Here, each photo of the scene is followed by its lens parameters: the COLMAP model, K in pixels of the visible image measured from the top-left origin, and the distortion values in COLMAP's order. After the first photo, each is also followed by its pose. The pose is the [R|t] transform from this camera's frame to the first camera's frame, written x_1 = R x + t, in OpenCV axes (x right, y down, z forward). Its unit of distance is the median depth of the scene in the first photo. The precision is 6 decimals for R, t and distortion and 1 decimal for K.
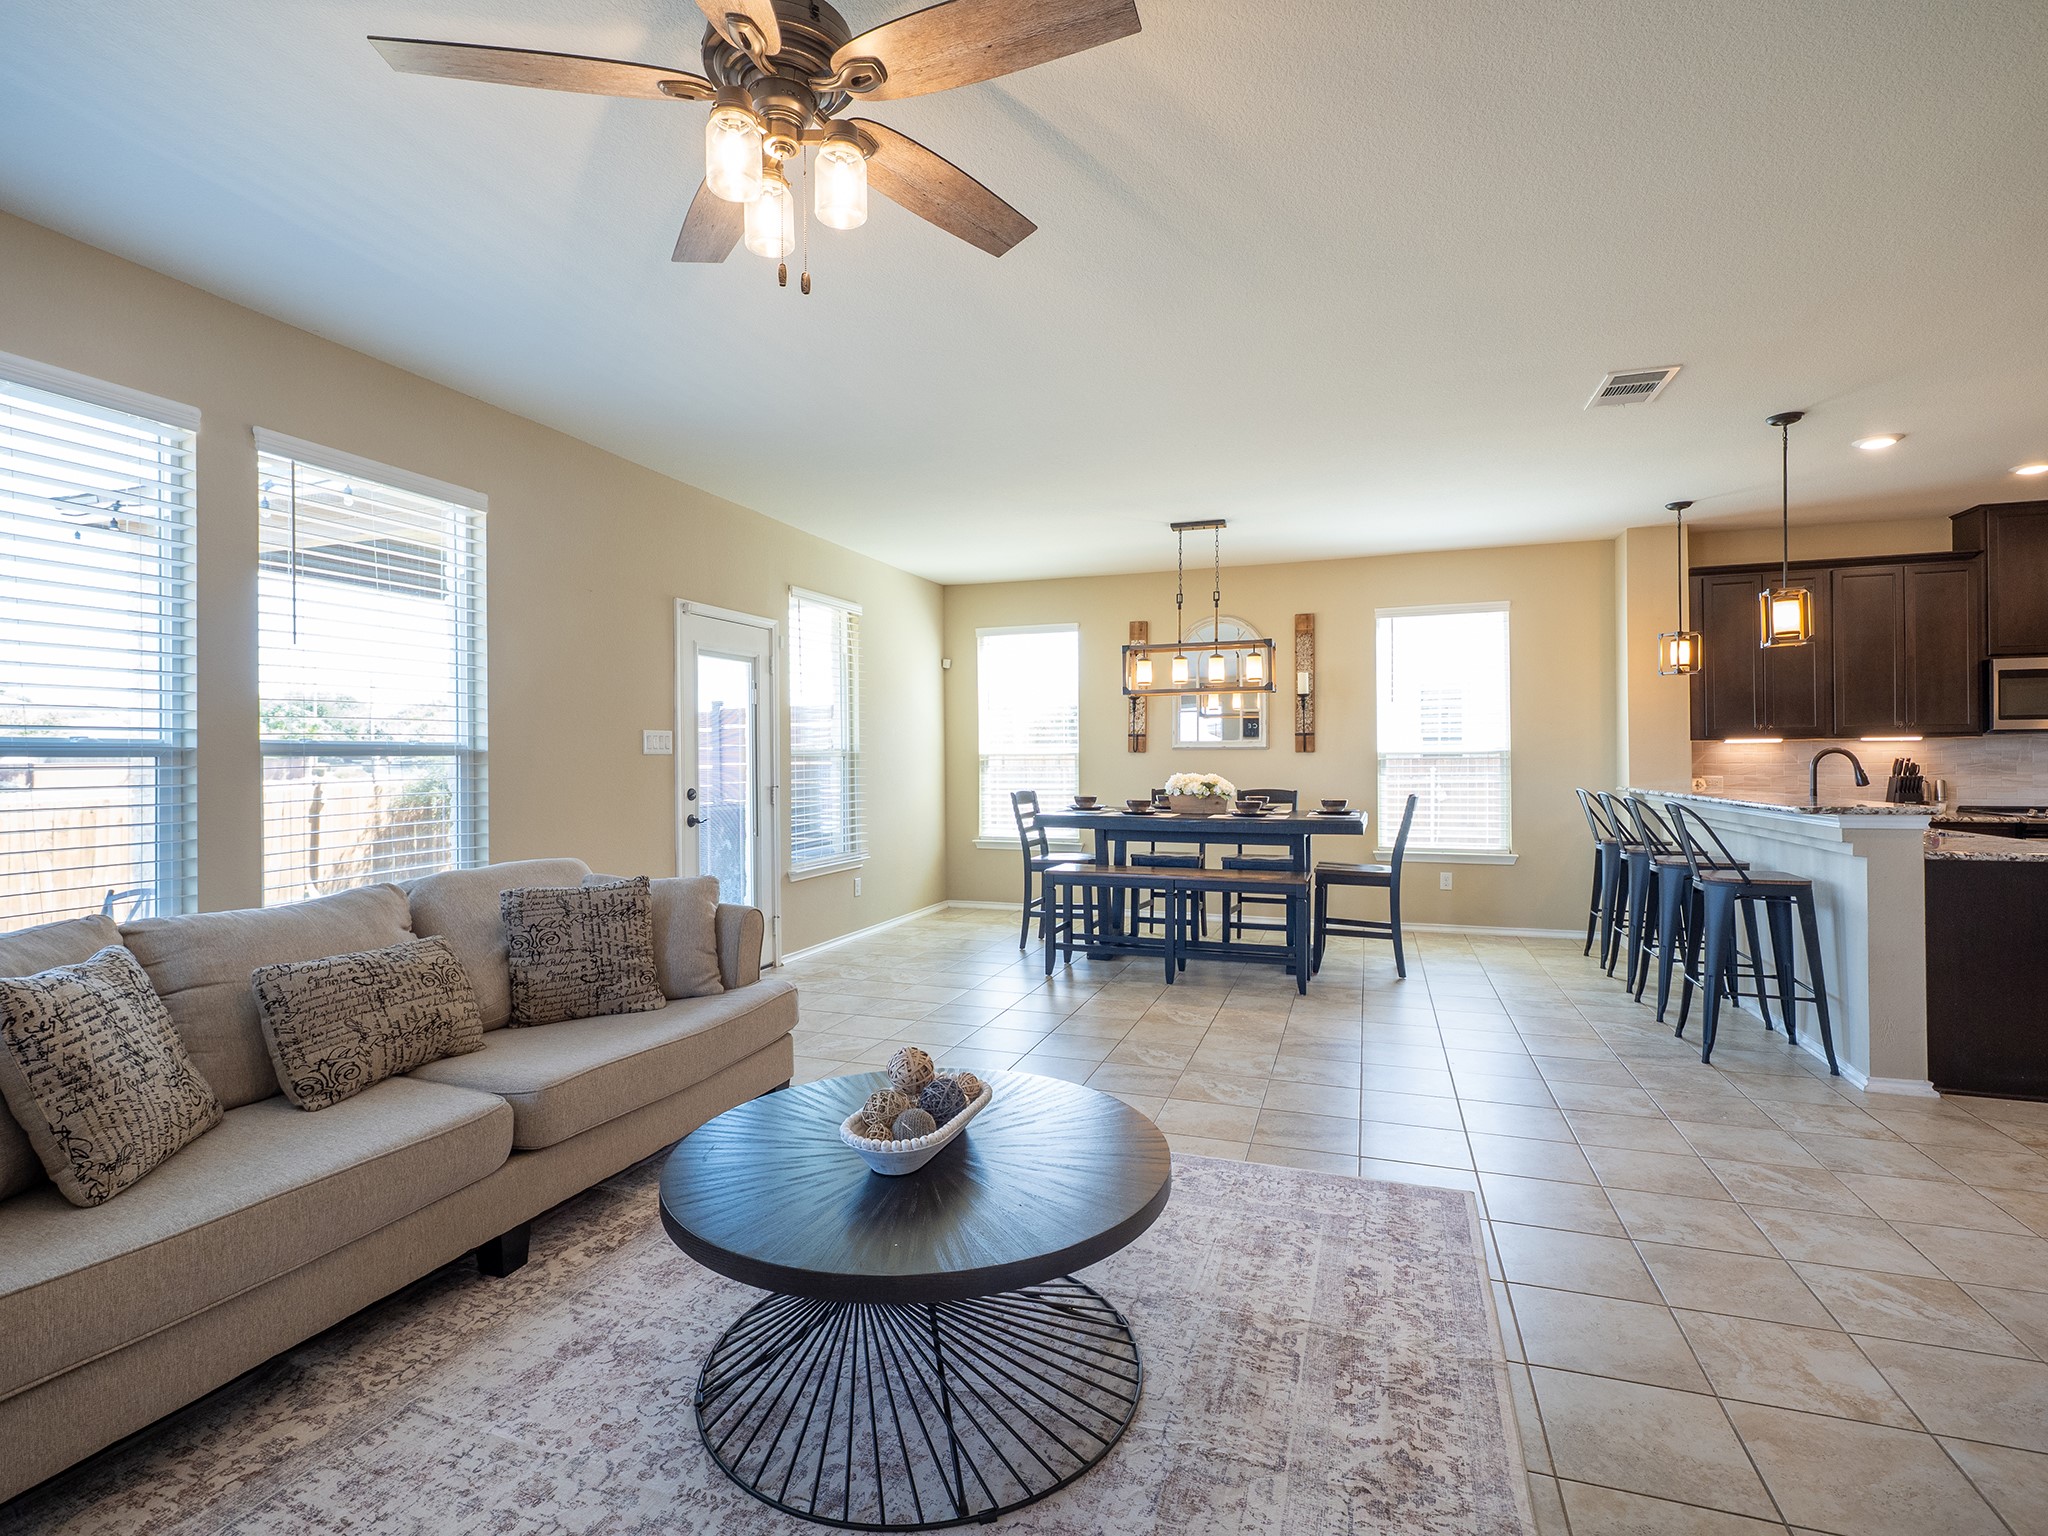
lens RADIAL K [[969.6, 0, 1021.3], [0, 969.6, 762.3], [0, 0, 1]] dist [-0.009682, -0.000354]
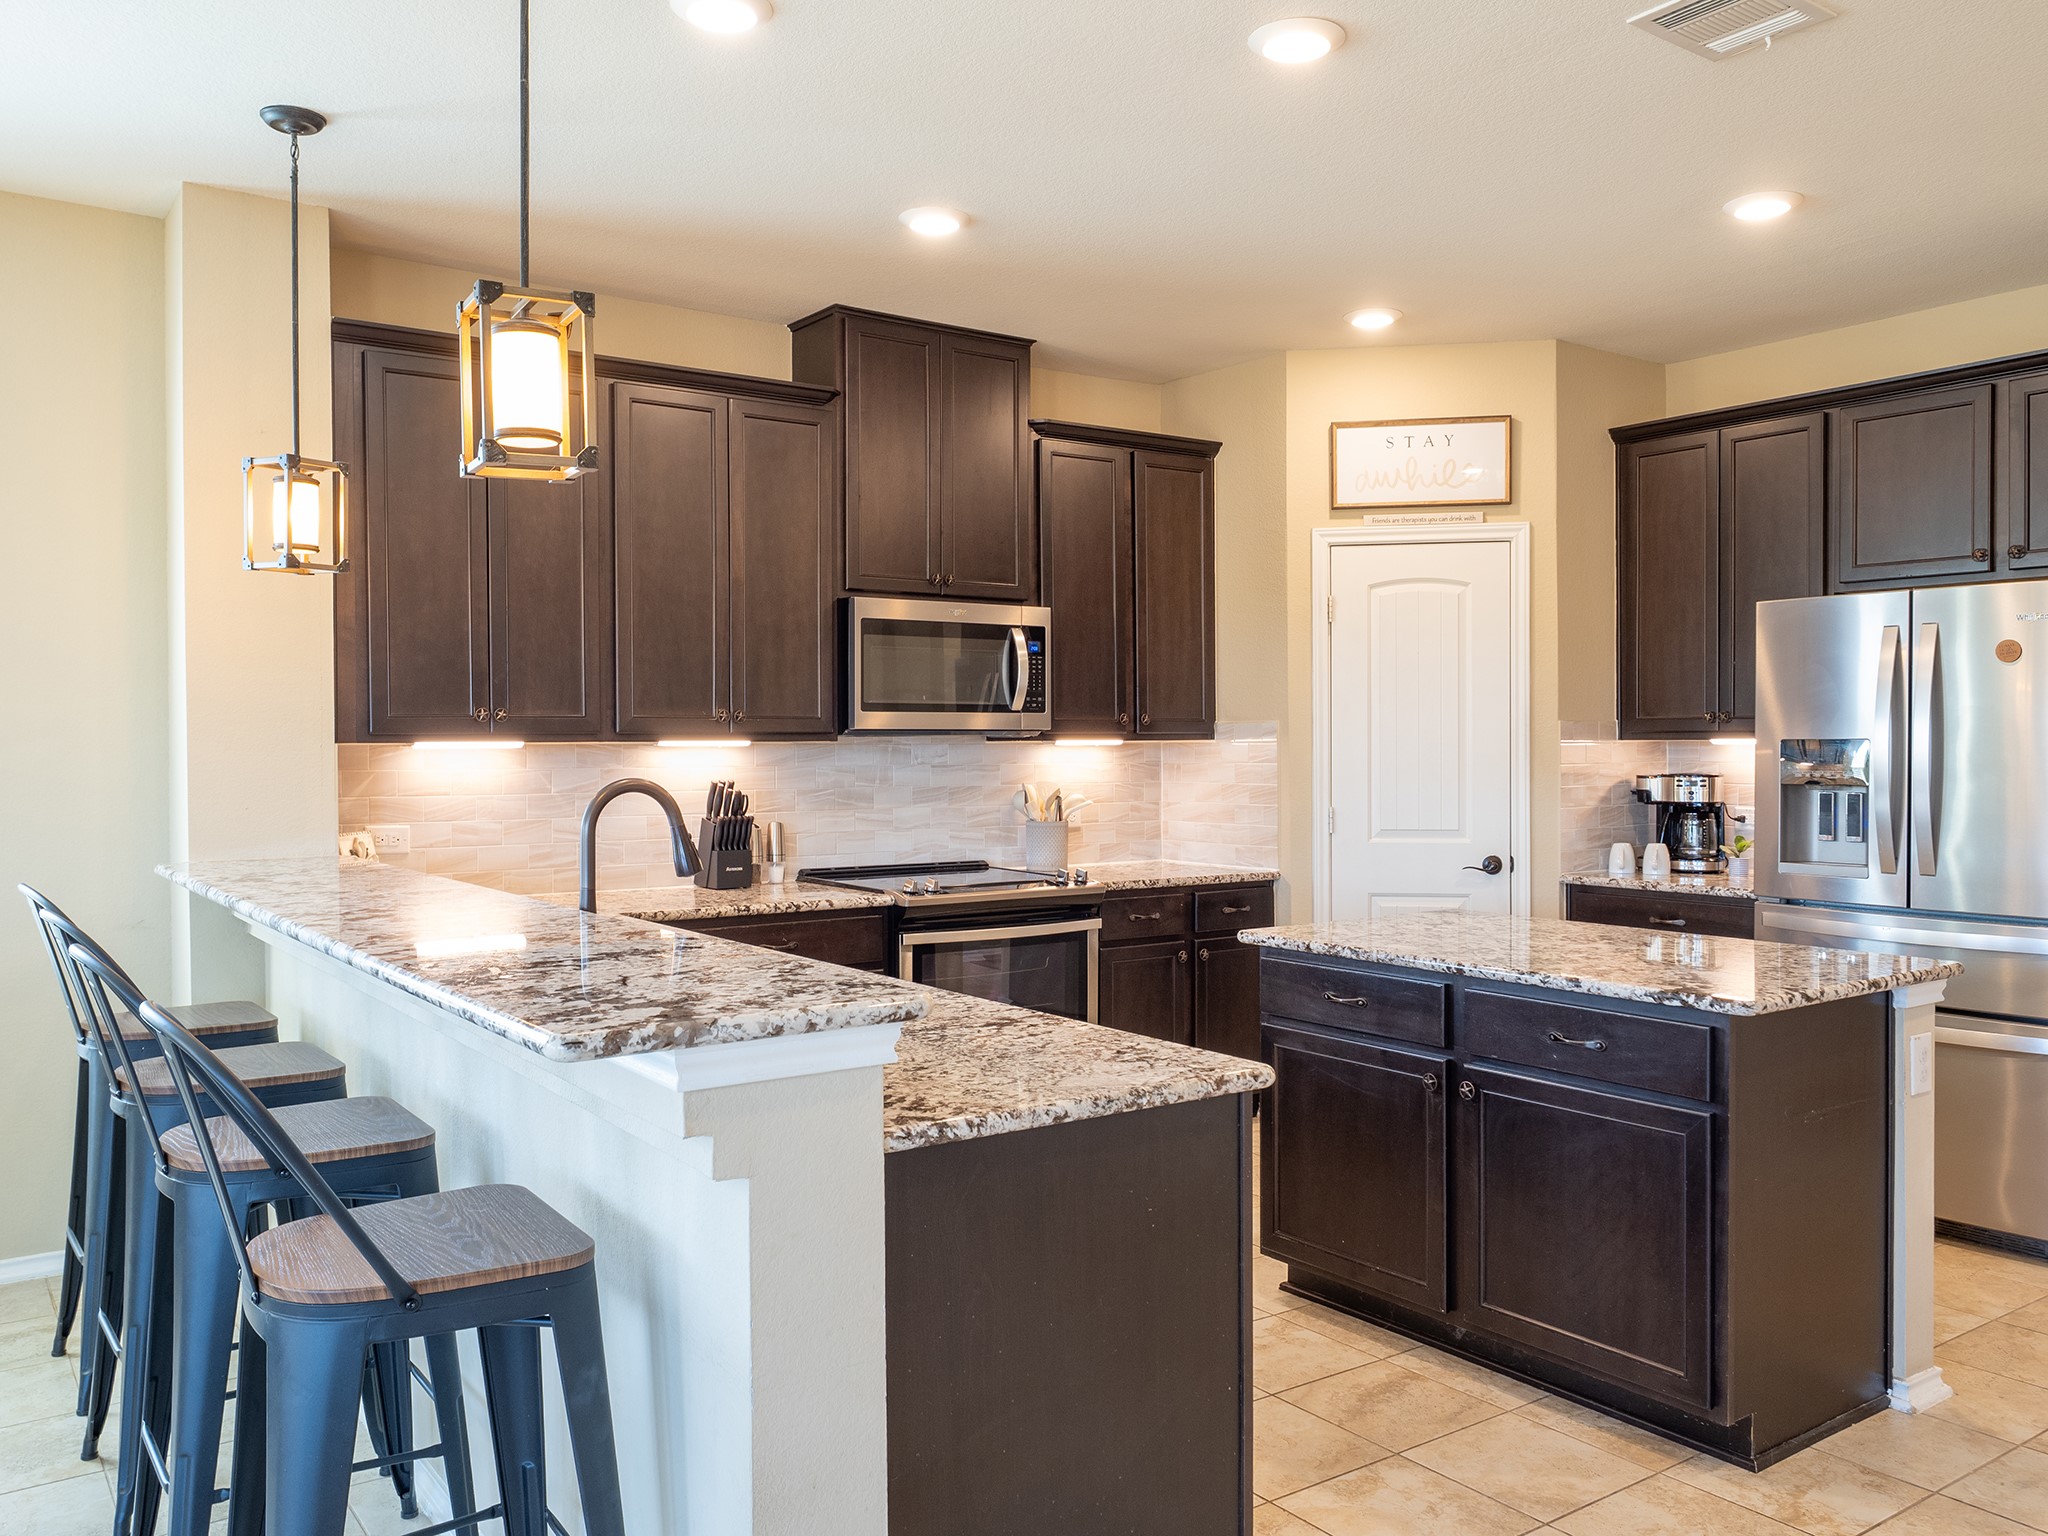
lens RADIAL K [[1610.0, 0, 1022.9], [0, 1610.0, 756.0], [0, 0, 1]] dist [0.003312, 0.002296]
pose [[0.570040, -0.000498, 0.821616, 0.512766], [-0.001726, 0.999997, 0.001803, -0.032696], [-0.821615, -0.002446, 0.570038, 0.639778]]
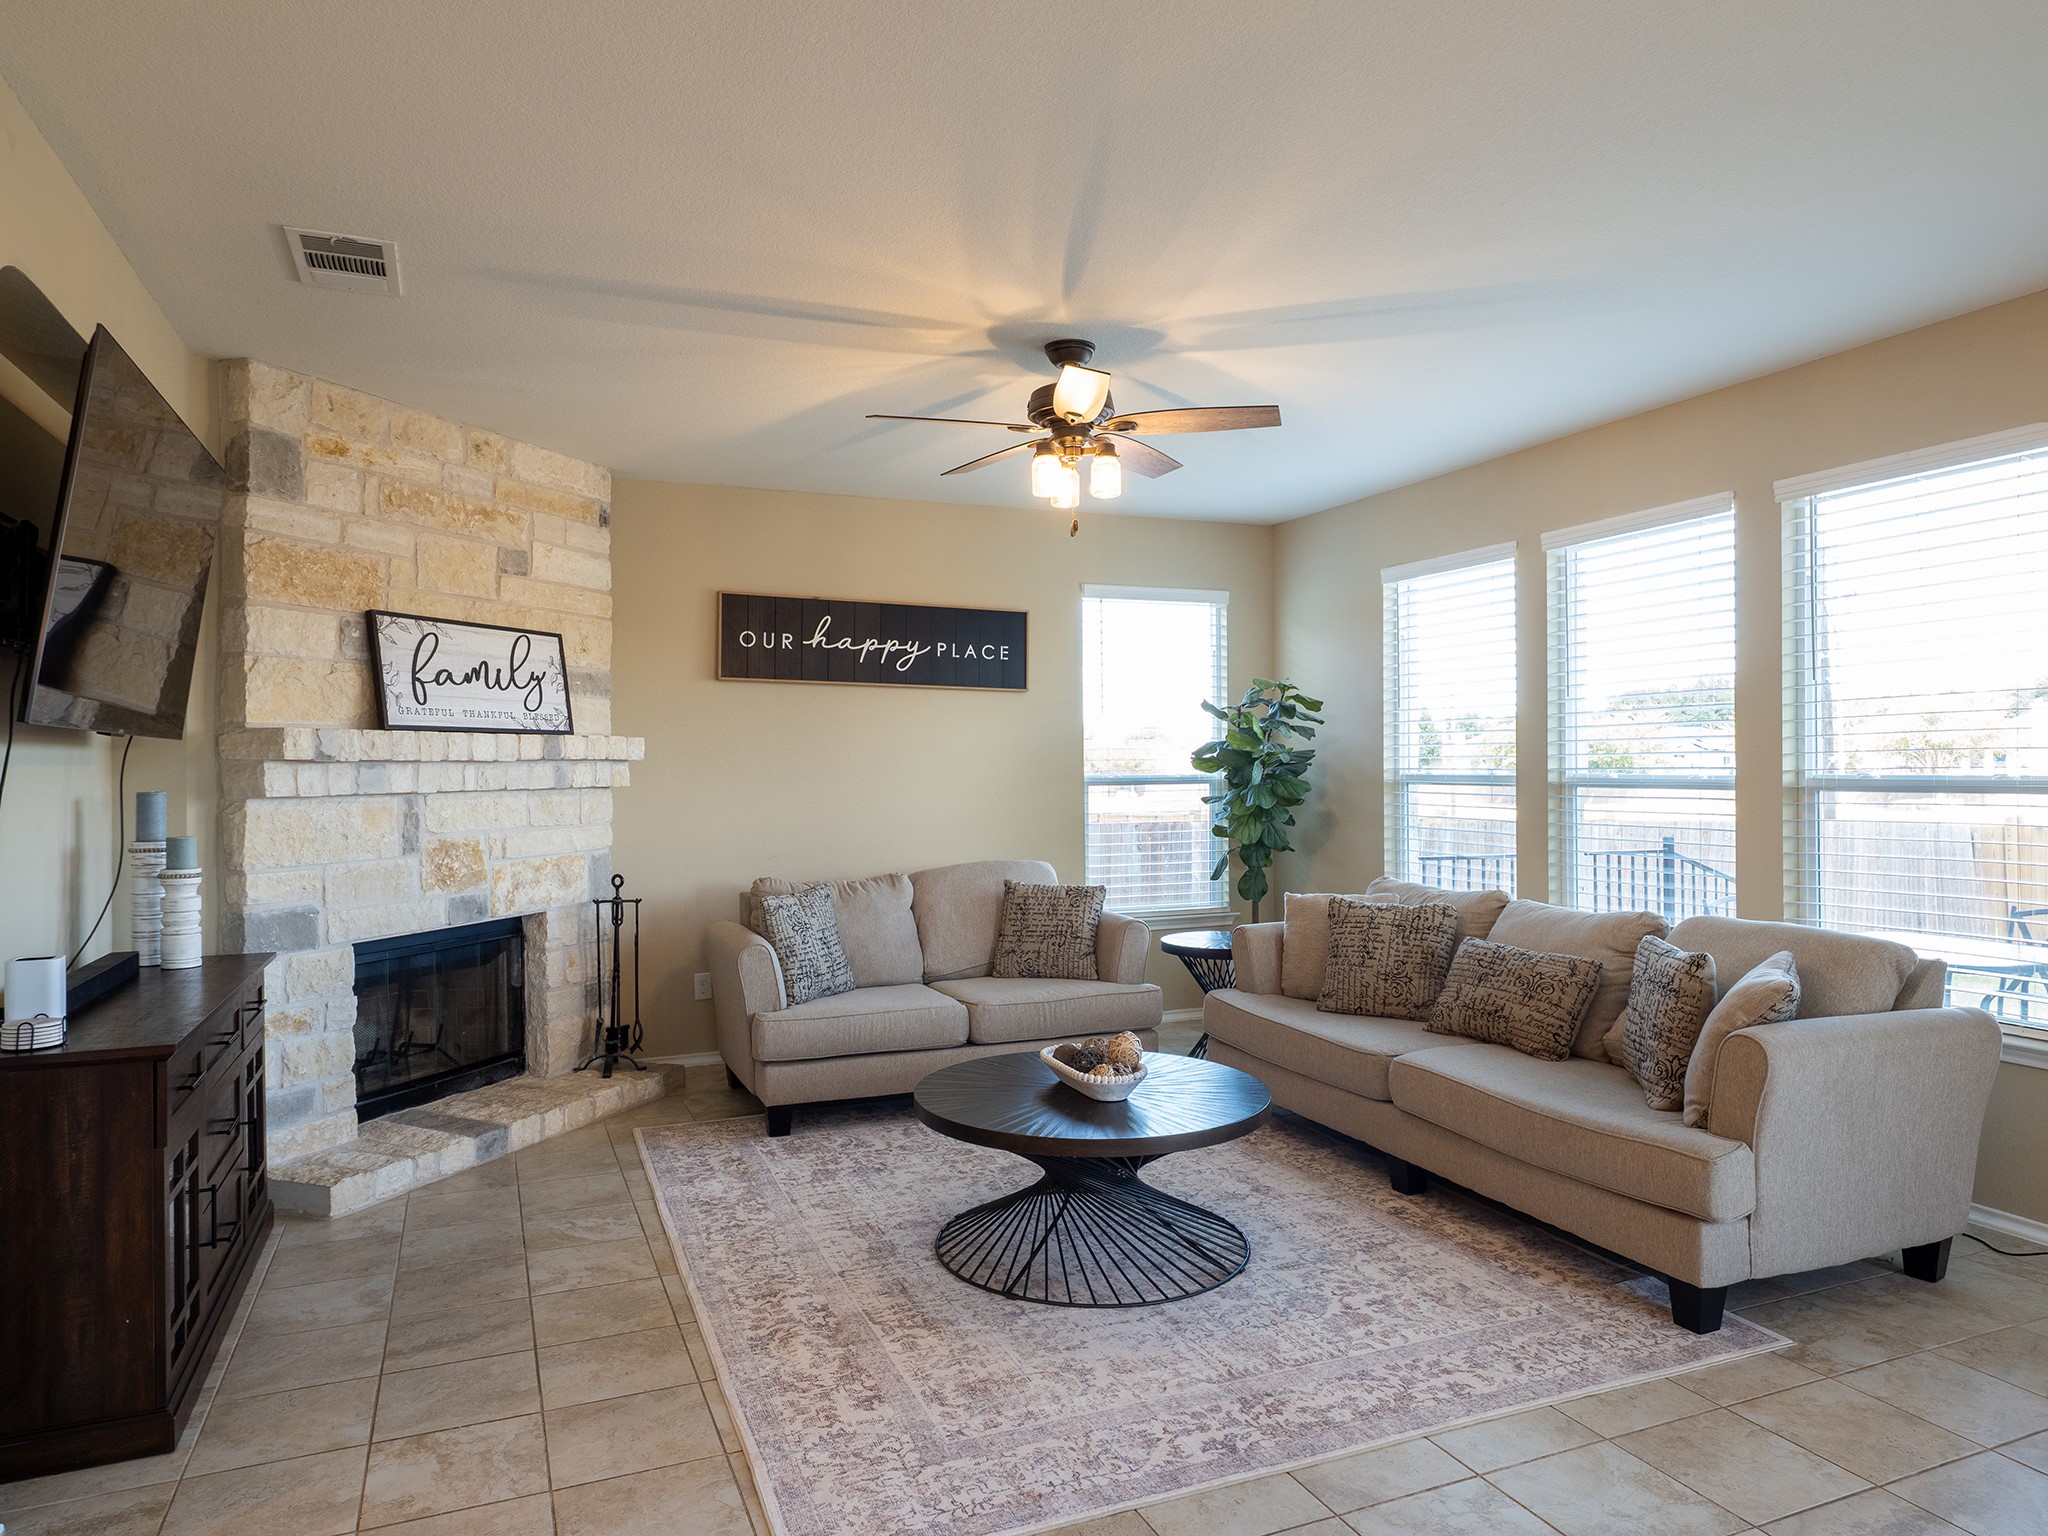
lens RADIAL K [[1300.9, 0, 1024.0], [0, 1300.9, 768.0], [0, 0, 1]] dist [-0.002053, -0.000648]
pose [[-0.735047, 0.014635, -0.677858, 0.678343], [0.008900, 0.999889, 0.011937, -0.049191], [0.677958, 0.002741, -0.735096, 1.271549]]
